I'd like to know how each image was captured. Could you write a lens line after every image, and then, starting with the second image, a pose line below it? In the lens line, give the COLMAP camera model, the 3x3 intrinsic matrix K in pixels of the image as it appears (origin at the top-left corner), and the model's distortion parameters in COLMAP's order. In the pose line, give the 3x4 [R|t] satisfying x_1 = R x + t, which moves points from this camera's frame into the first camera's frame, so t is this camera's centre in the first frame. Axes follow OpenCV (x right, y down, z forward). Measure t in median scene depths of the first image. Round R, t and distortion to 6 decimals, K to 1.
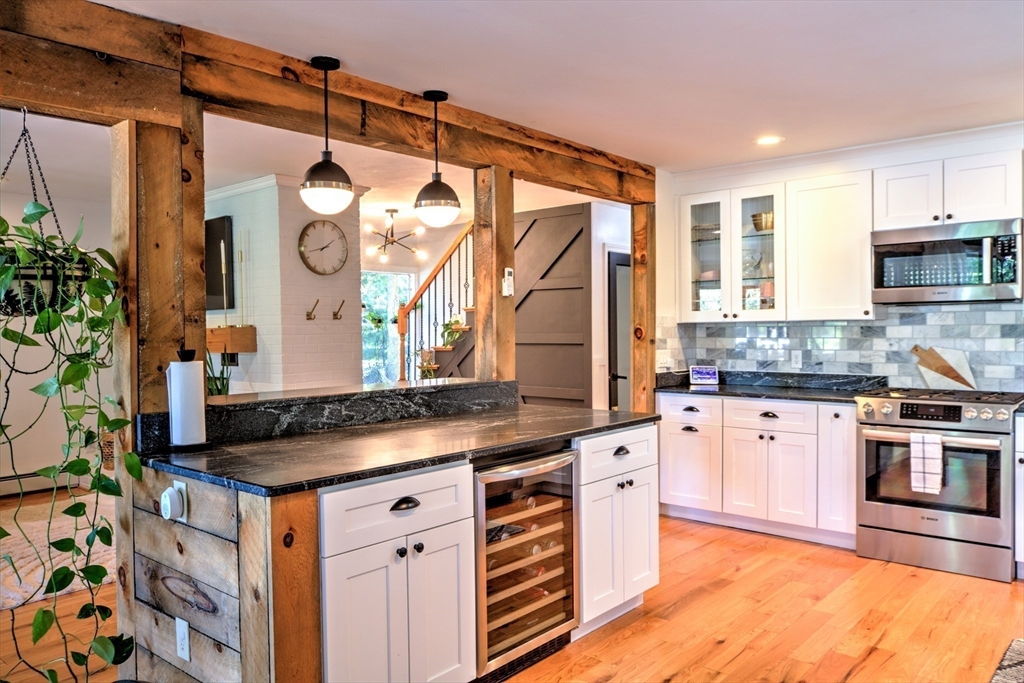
lens RADIAL K [[754.6, 0, 516.0], [0, 754.6, 345.1], [0, 0, 1]] dist [-0.021997, 0.018605]
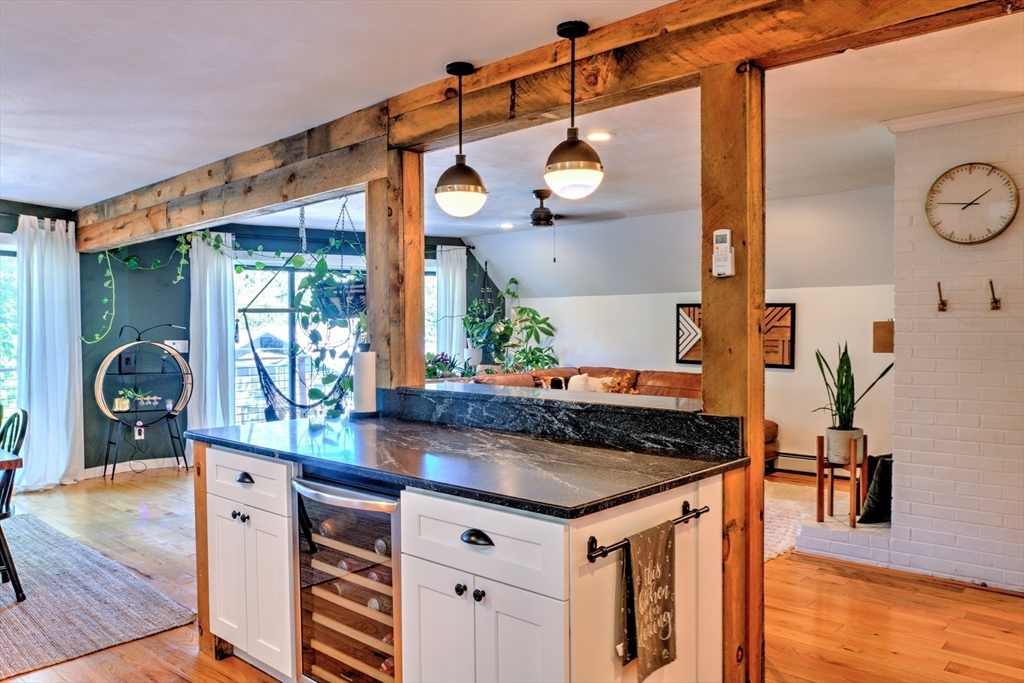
lens RADIAL K [[754.6, 0, 515.4], [0, 754.6, 342.7], [0, 0, 1]] dist [-0.021997, 0.018605]
pose [[-0.025181, 0.032686, -0.999148, 0.525476], [-0.016367, 0.999318, 0.033104, -0.025318], [0.999549, 0.017187, -0.024629, 0.745179]]
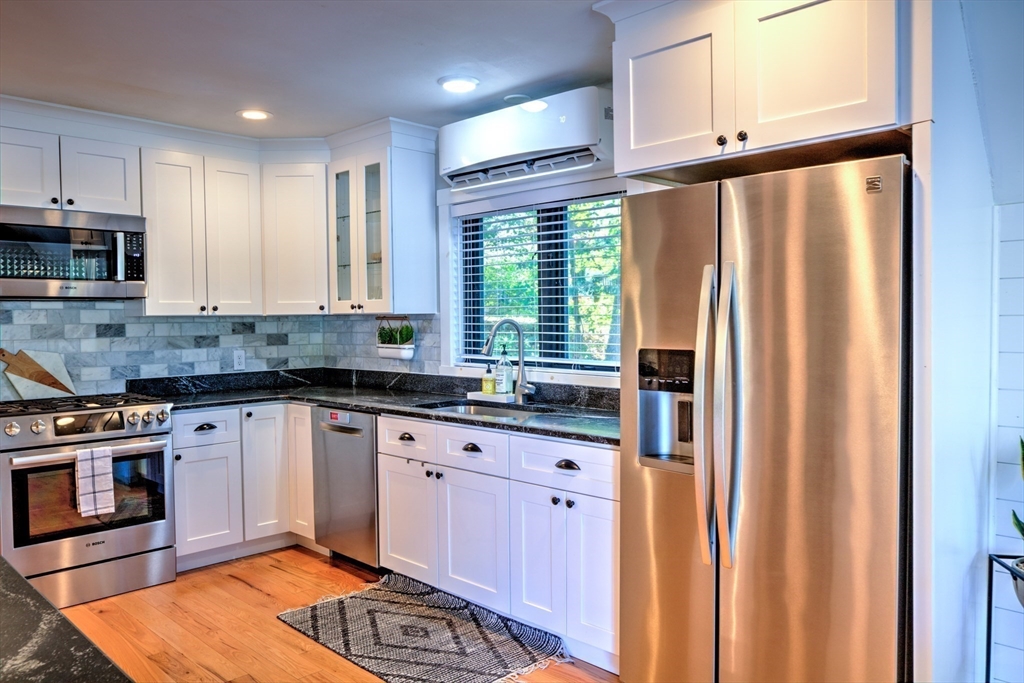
lens RADIAL K [[754.6, 0, 514.6], [0, 754.6, 345.7], [0, 0, 1]] dist [-0.021997, 0.018605]
pose [[0.065478, -0.026651, 0.997498, -0.257477], [0.028793, 0.999277, 0.024808, -0.007770], [-0.997439, 0.027097, 0.066198, 0.393409]]
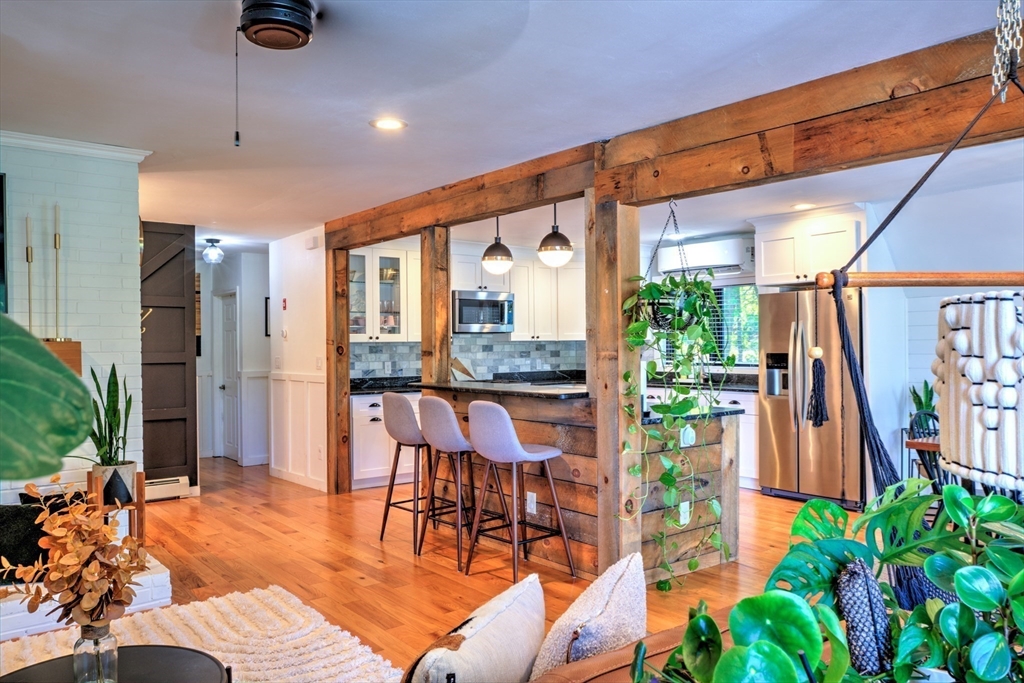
lens RADIAL K [[754.6, 0, 512.0], [0, 754.6, 344.1], [0, 0, 1]] dist [-0.021997, 0.018605]
pose [[0.183898, 0.010001, 0.982894, -1.187535], [0.028155, 0.999484, -0.015438, 0.002018], [-0.982542, 0.030512, 0.183522, 0.549551]]
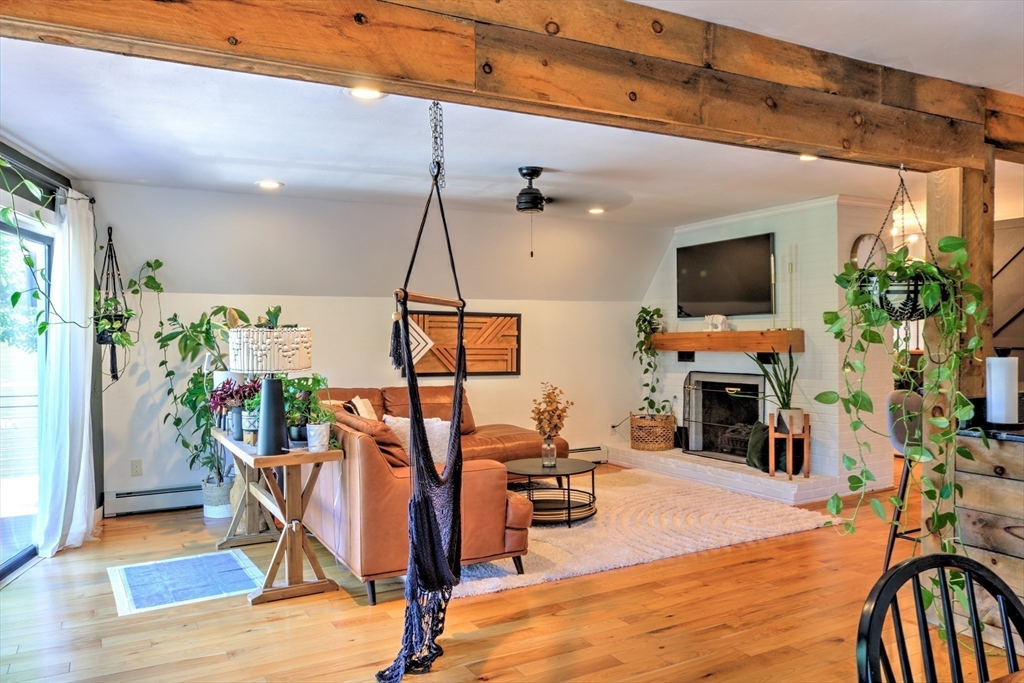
lens RADIAL K [[754.6, 0, 517.1], [0, 754.6, 343.9], [0, 0, 1]] dist [-0.021997, 0.018605]
pose [[0.938629, 0.009882, -0.344786, -0.437339], [-0.012318, 0.999912, -0.004876, 0.008965], [0.344708, 0.008824, 0.938669, -0.255783]]
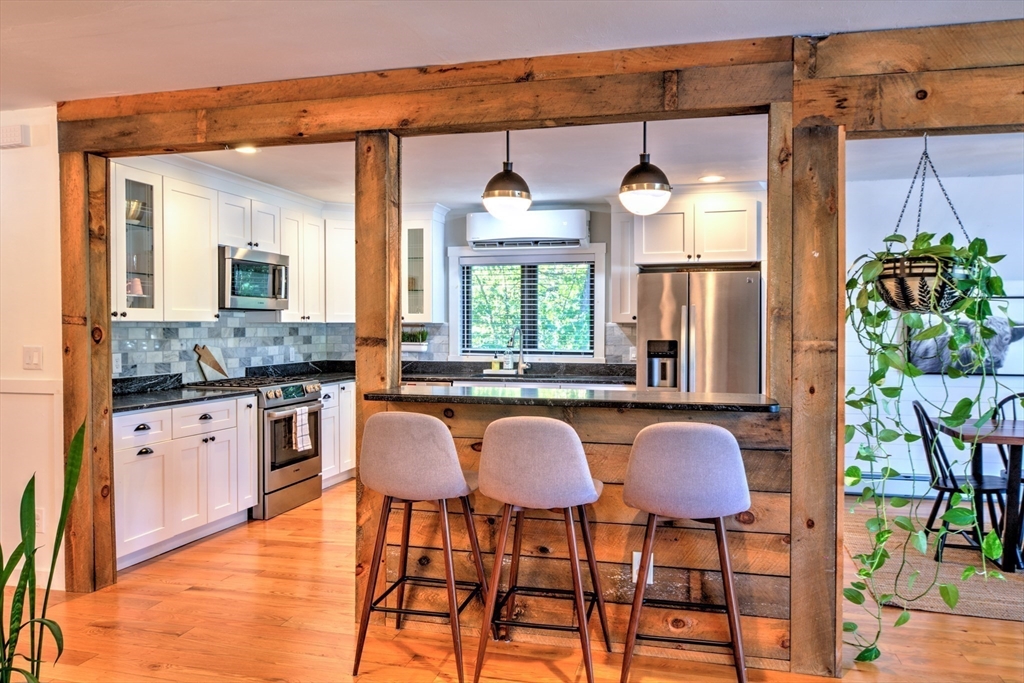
lens RADIAL K [[754.6, 0, 512.6], [0, 754.6, 346.2], [0, 0, 1]] dist [-0.021997, 0.018605]
pose [[-0.436072, -0.013255, 0.899814, -0.745439], [0.022533, 0.999417, 0.025642, -0.016560], [-0.899630, 0.031457, -0.435519, 1.094223]]
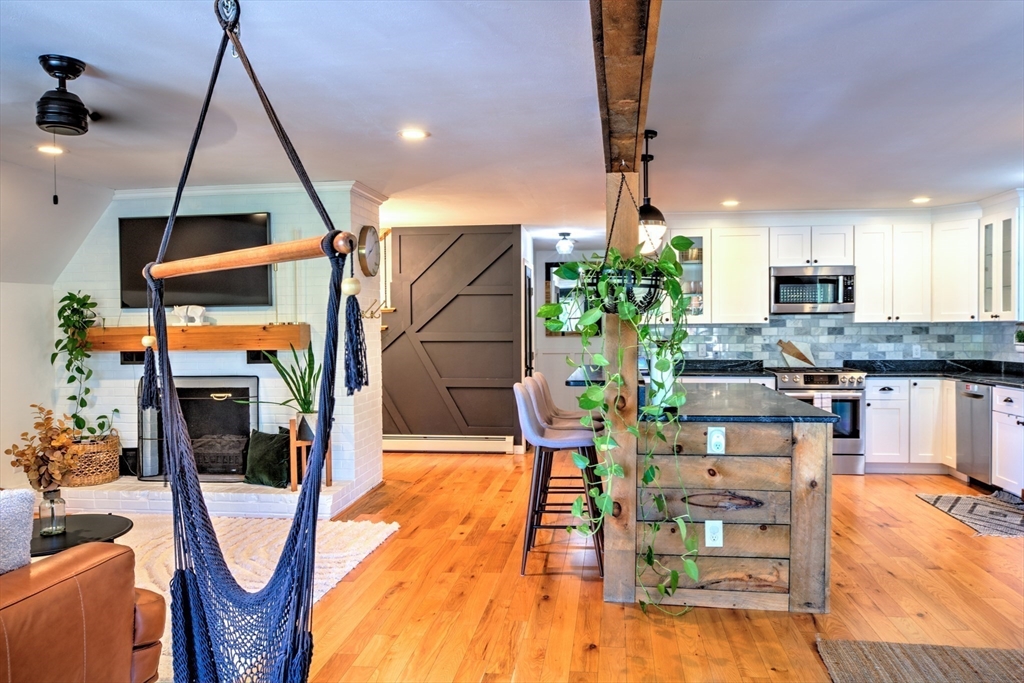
lens RADIAL K [[754.6, 0, 514.6], [0, 754.6, 345.9], [0, 0, 1]] dist [-0.021997, 0.018605]
pose [[0.835882, -0.006445, 0.548871, -0.822386], [0.007955, 0.999968, -0.000373, 0.009004], [-0.548851, 0.004679, 0.835907, -0.015929]]
